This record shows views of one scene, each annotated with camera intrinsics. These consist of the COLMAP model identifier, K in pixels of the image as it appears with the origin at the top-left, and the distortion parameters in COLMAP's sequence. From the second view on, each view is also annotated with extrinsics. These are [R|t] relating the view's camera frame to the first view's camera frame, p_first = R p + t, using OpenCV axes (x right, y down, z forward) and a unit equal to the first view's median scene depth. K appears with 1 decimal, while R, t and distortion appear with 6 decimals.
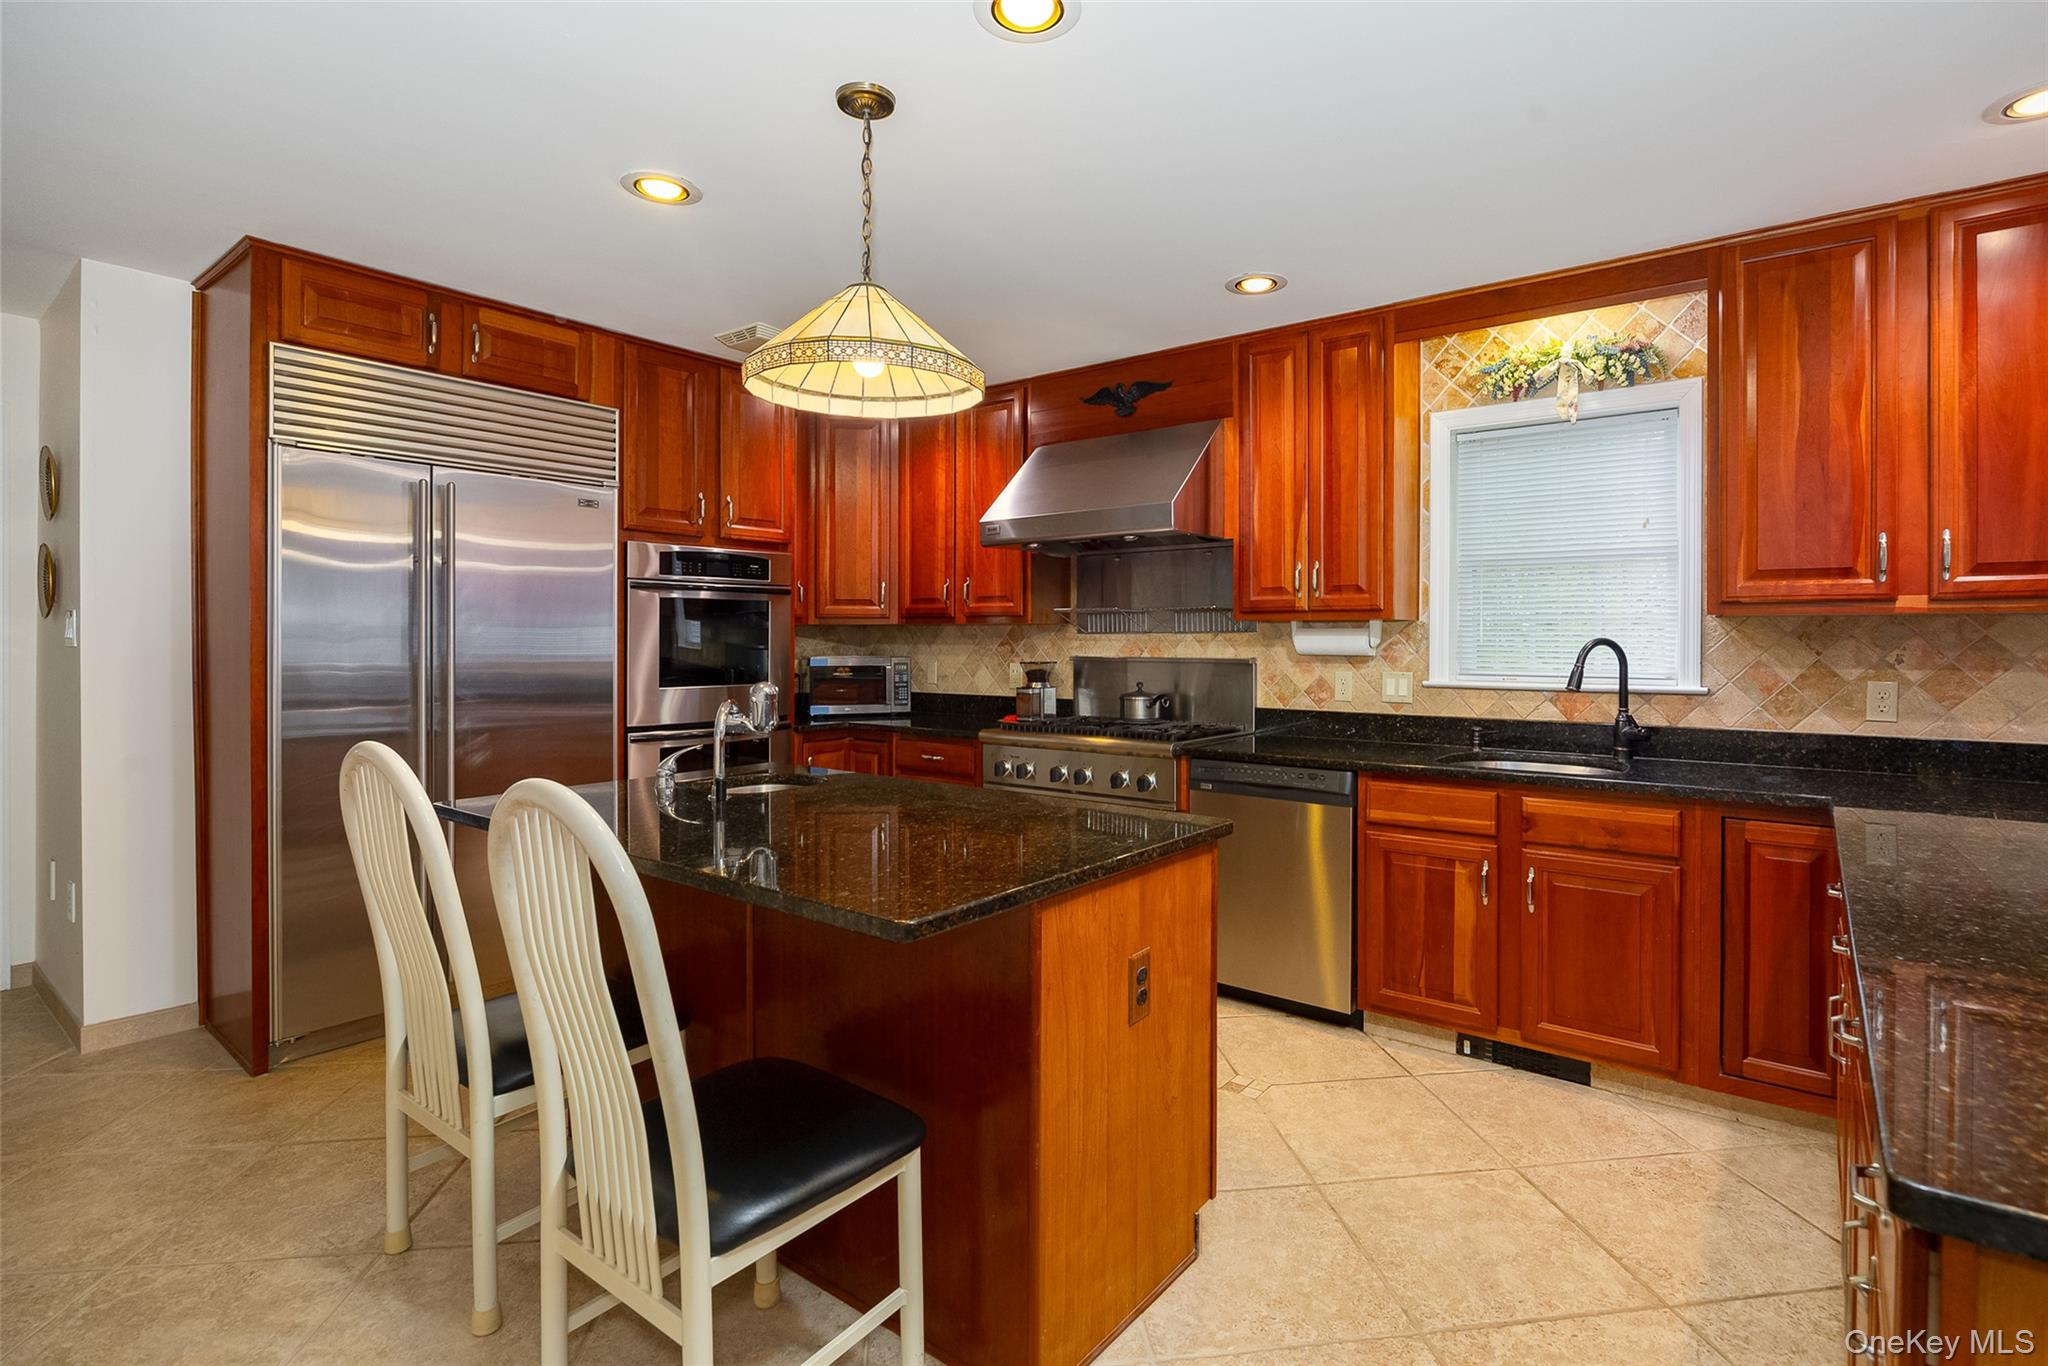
lens RADIAL K [[985.8, 0, 1029.6], [0, 985.8, 641.6], [0, 0, 1]] dist [-0.019886, -0.000094]
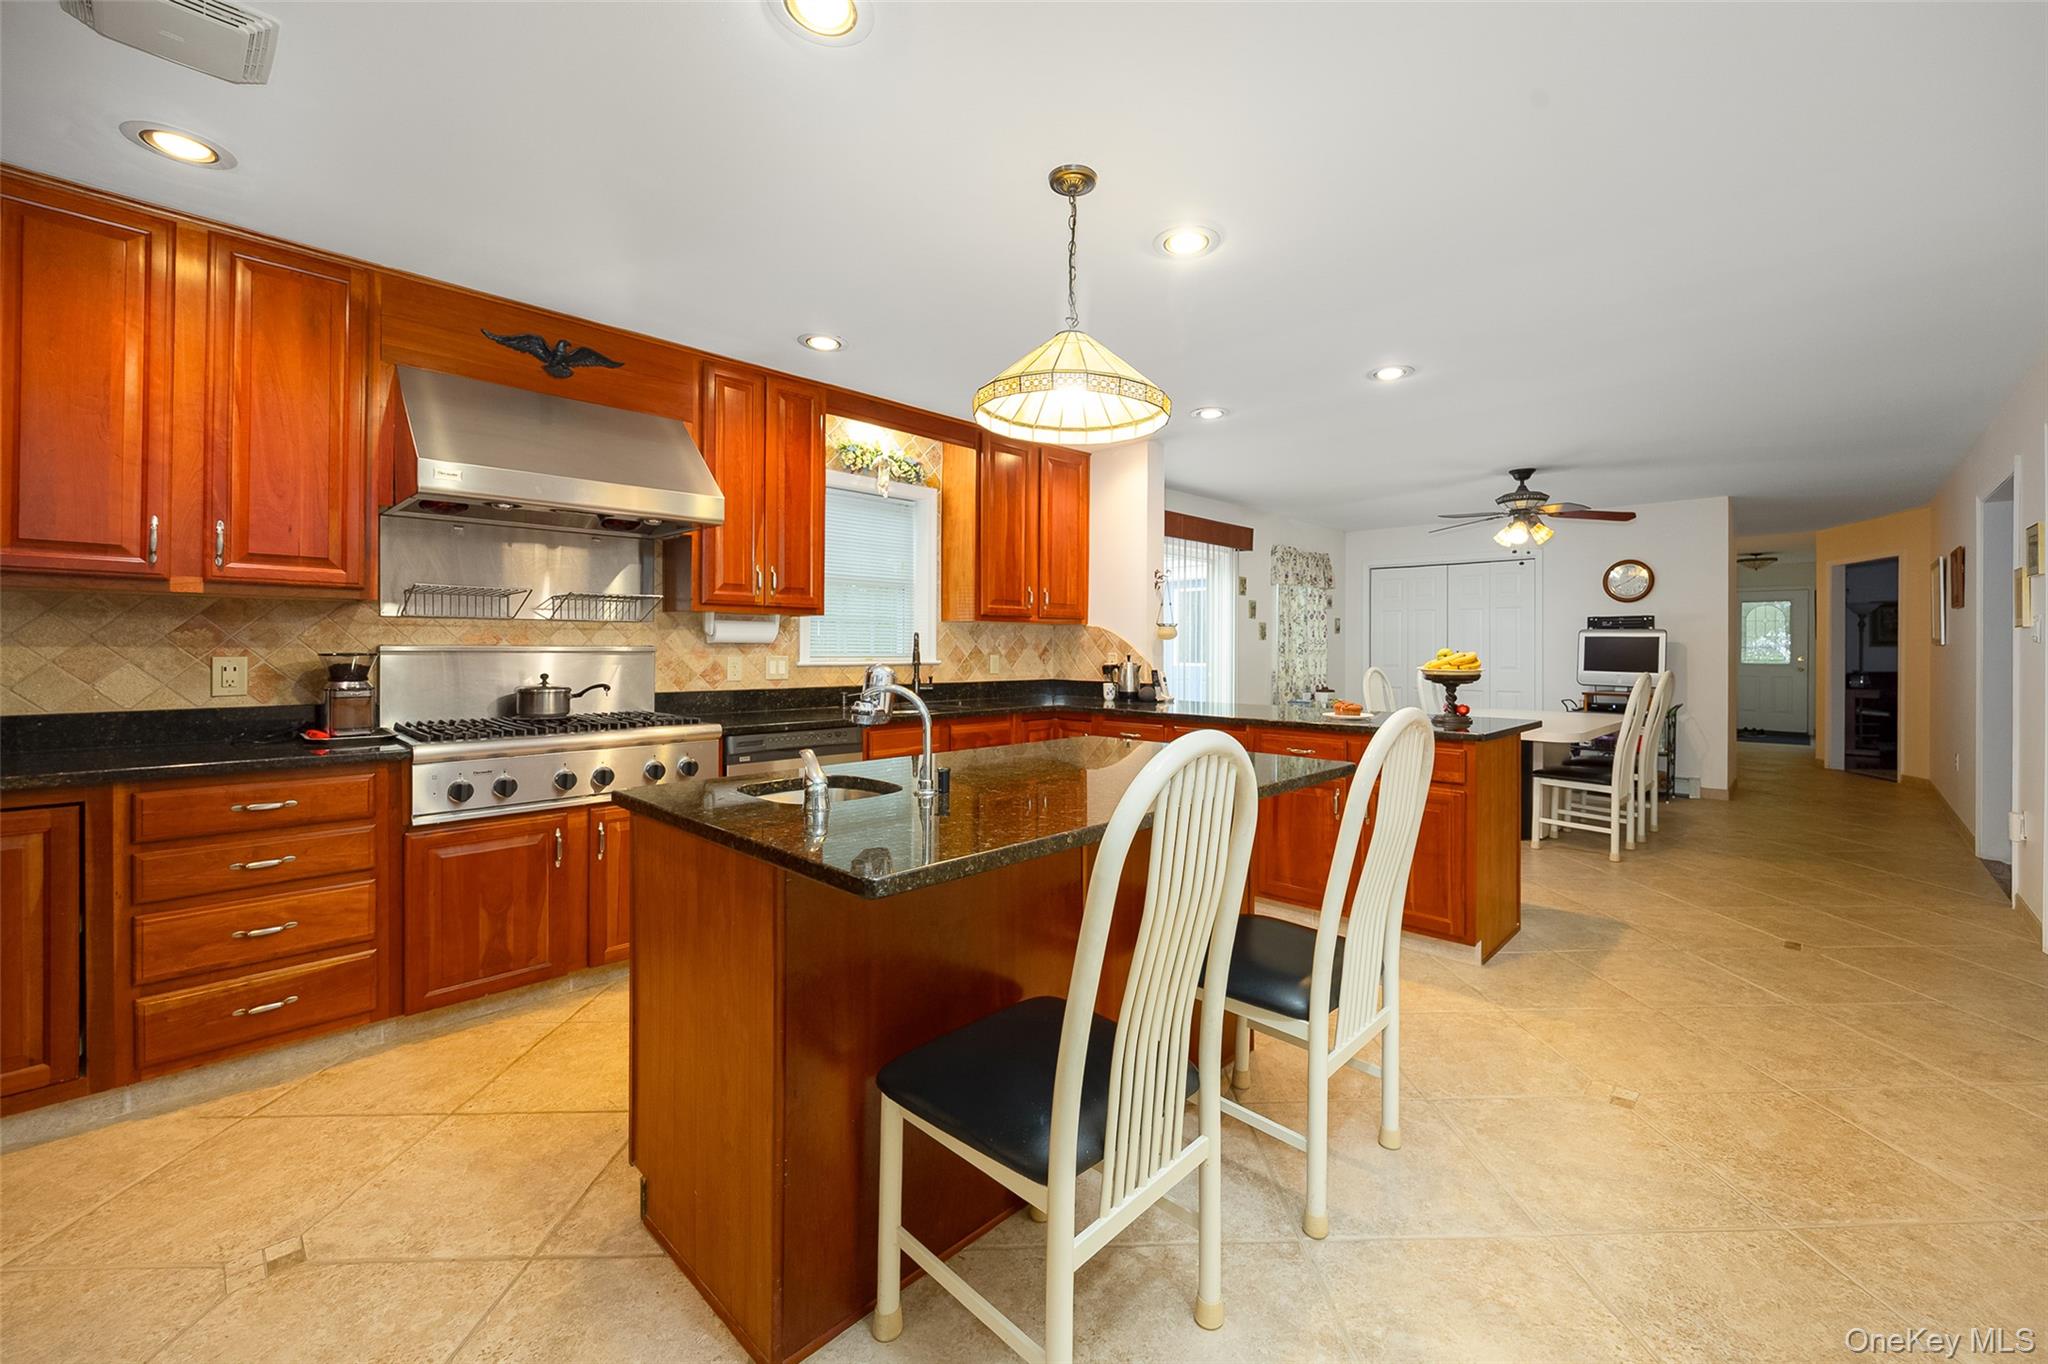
lens RADIAL K [[823.6, 0, 1056.4], [0, 823.6, 651.0], [0, 0, 1]] dist [-0.000904, -0.000108]
pose [[0.101891, -0.001097, 0.994795, -0.667868], [-0.001145, 0.999999, 0.001220, 0.022305], [-0.994795, -0.001263, 0.101890, 0.513939]]
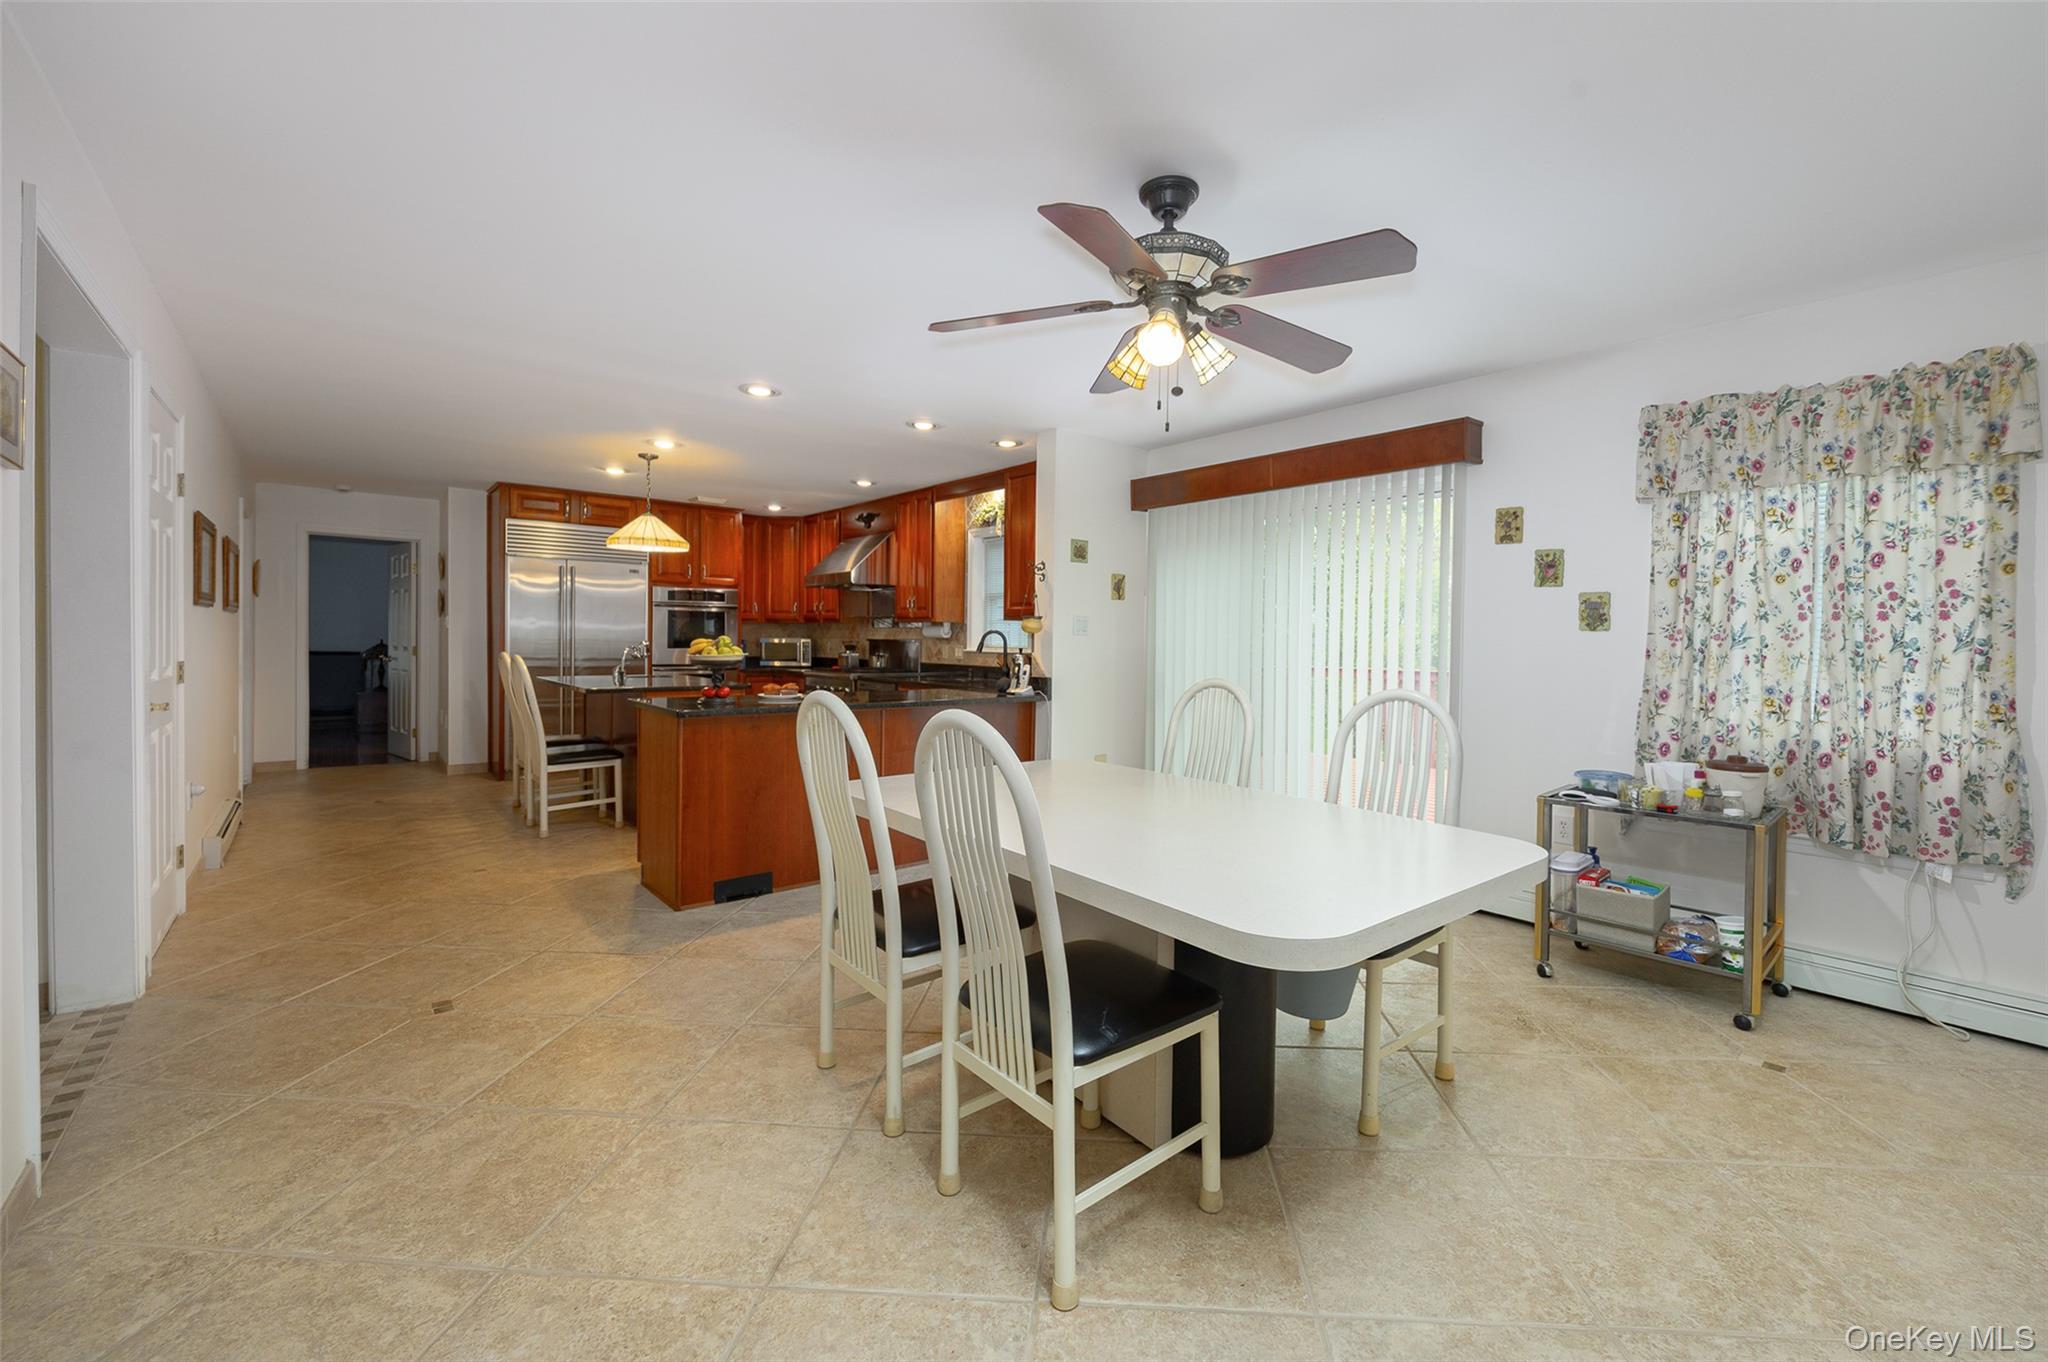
lens RADIAL K [[823.6, 0, 1056.4], [0, 823.6, 650.0], [0, 0, 1]] dist [-0.000904, -0.000108]
pose [[0.980813, 0.016046, -0.194288, 0.944614], [-0.014314, 0.999844, 0.010318, 0.017742], [0.194423, -0.007339, 0.980890, -0.775510]]
